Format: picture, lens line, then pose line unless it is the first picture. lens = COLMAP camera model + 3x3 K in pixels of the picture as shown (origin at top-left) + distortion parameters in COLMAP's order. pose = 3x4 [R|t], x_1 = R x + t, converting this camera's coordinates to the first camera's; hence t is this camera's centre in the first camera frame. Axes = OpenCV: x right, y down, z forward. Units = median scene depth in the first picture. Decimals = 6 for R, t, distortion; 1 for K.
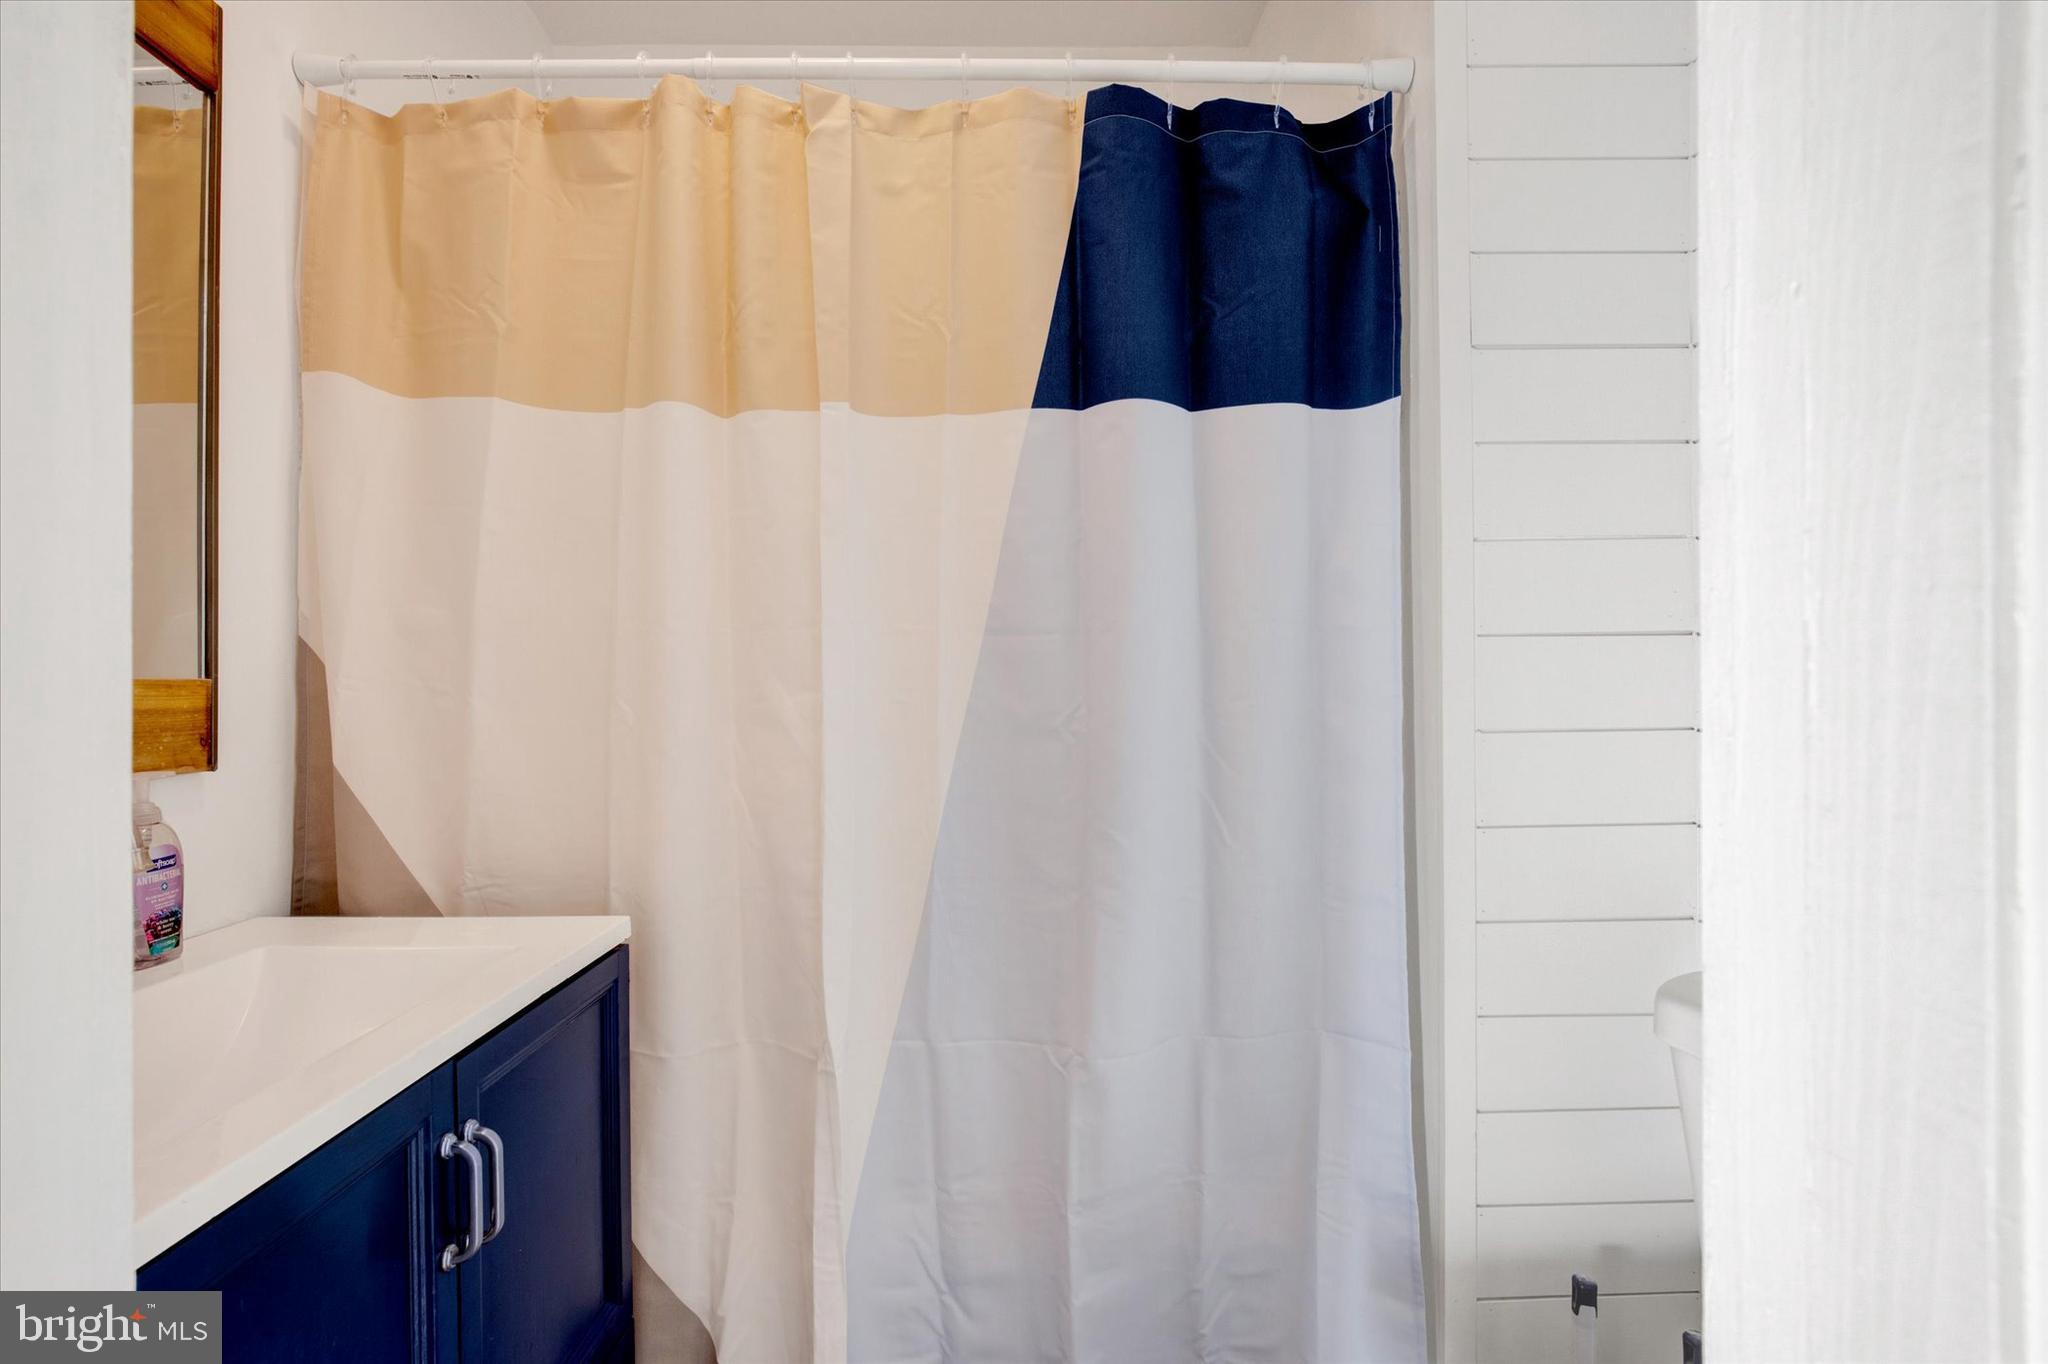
lens RADIAL K [[978.3, 0, 1000.1], [0, 978.3, 680.5], [0, 0, 1]] dist [-0.036181, 0.008419]
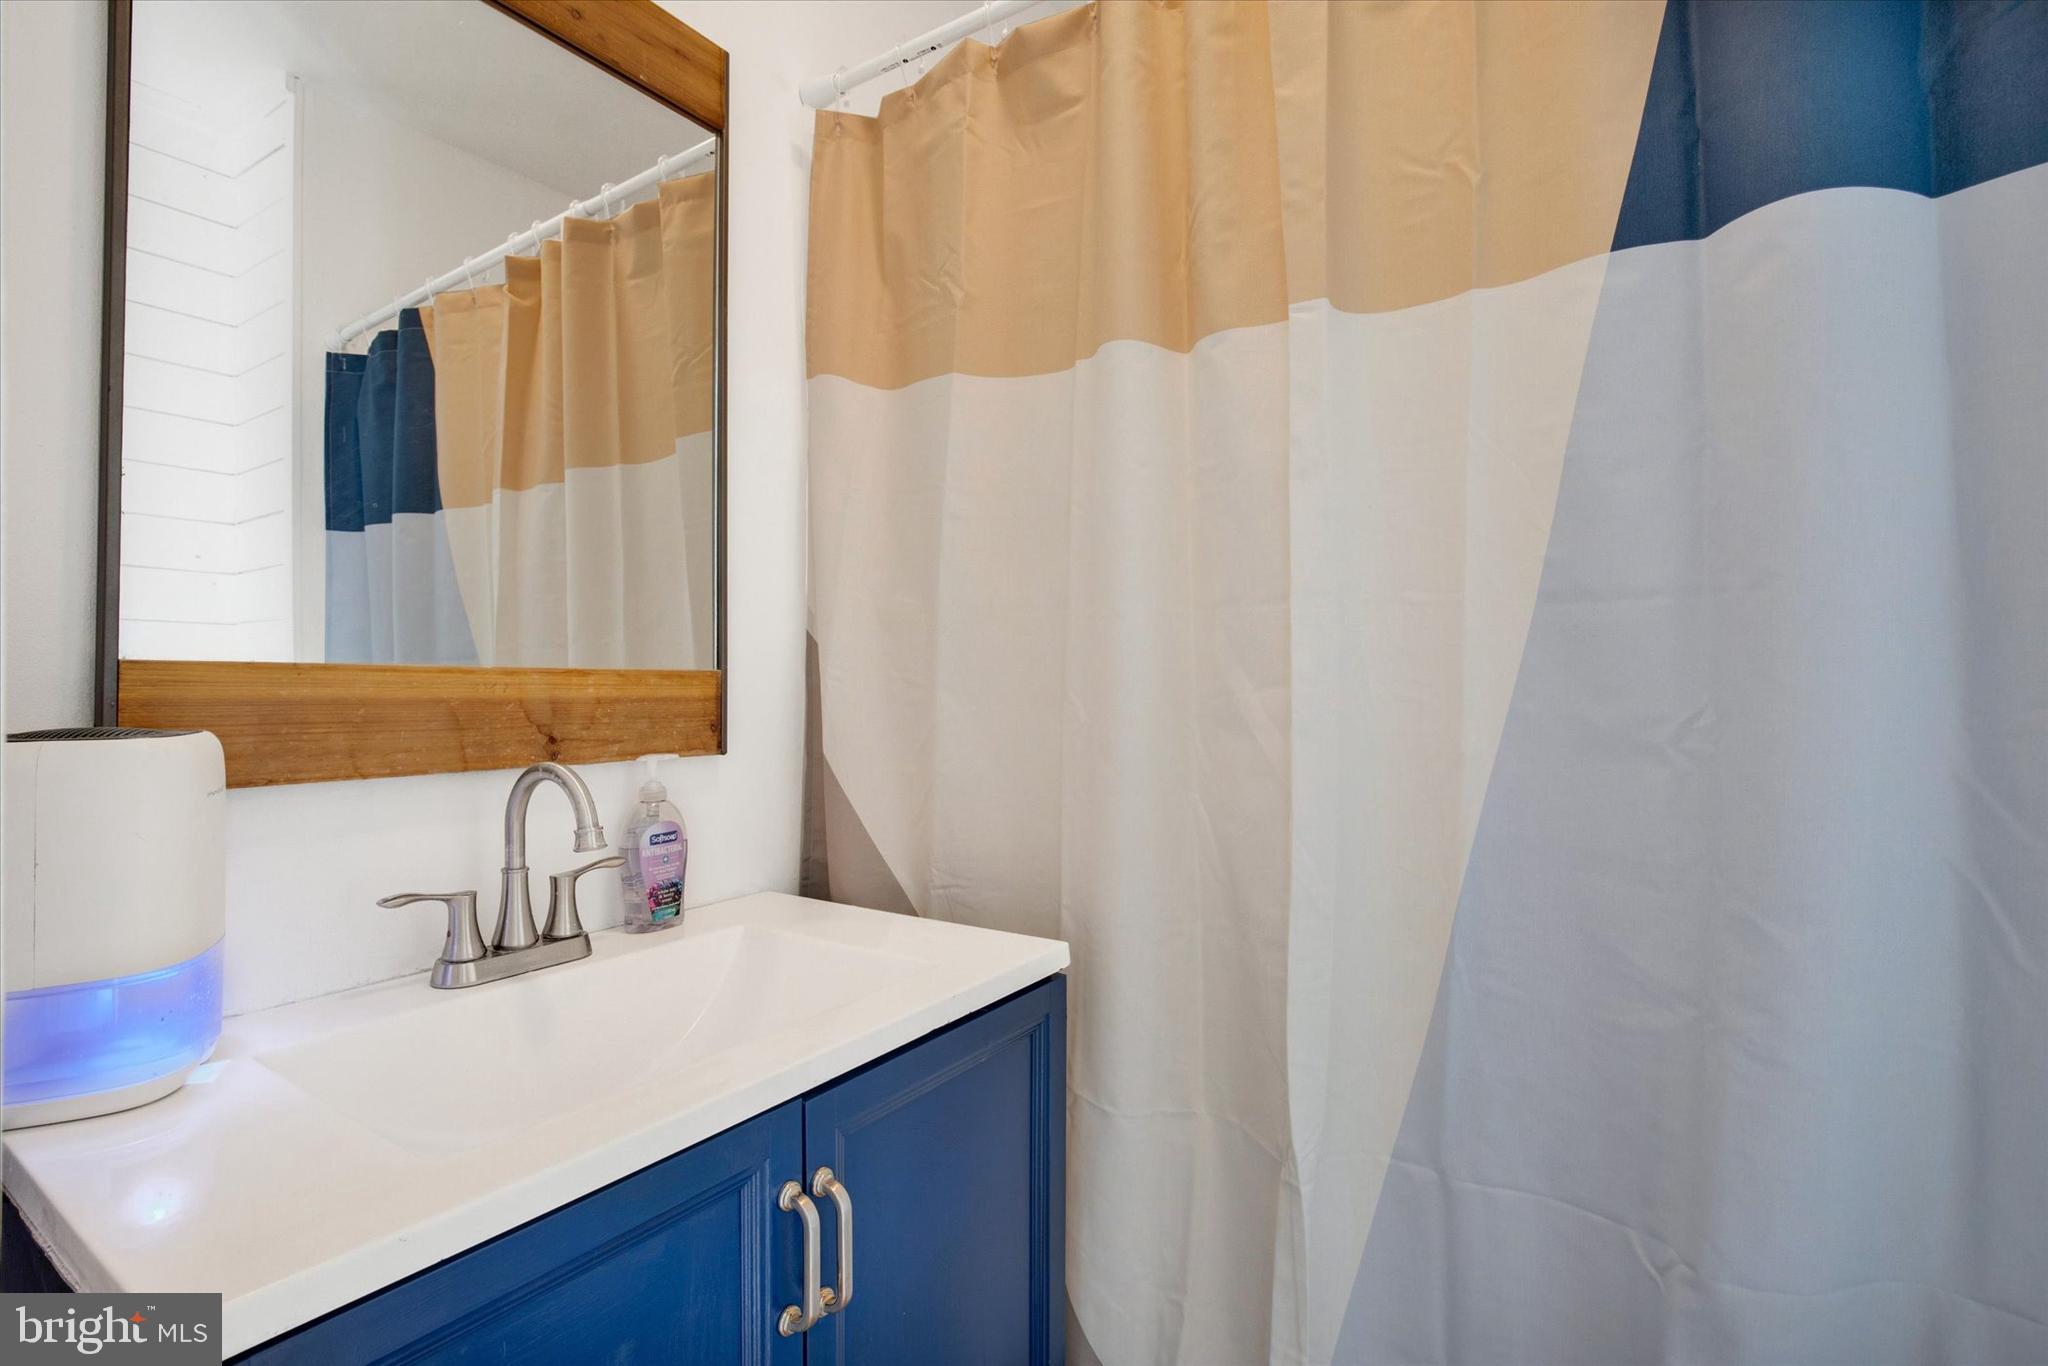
lens RADIAL K [[978.3, 0, 1000.1], [0, 978.3, 681.5], [0, 0, 1]] dist [-0.036181, 0.008419]
pose [[0.829911, 0.004129, -0.557880, 0.051189], [-0.000103, 0.999974, 0.007248, 0.003135], [0.557896, -0.005958, 0.829890, 0.234912]]
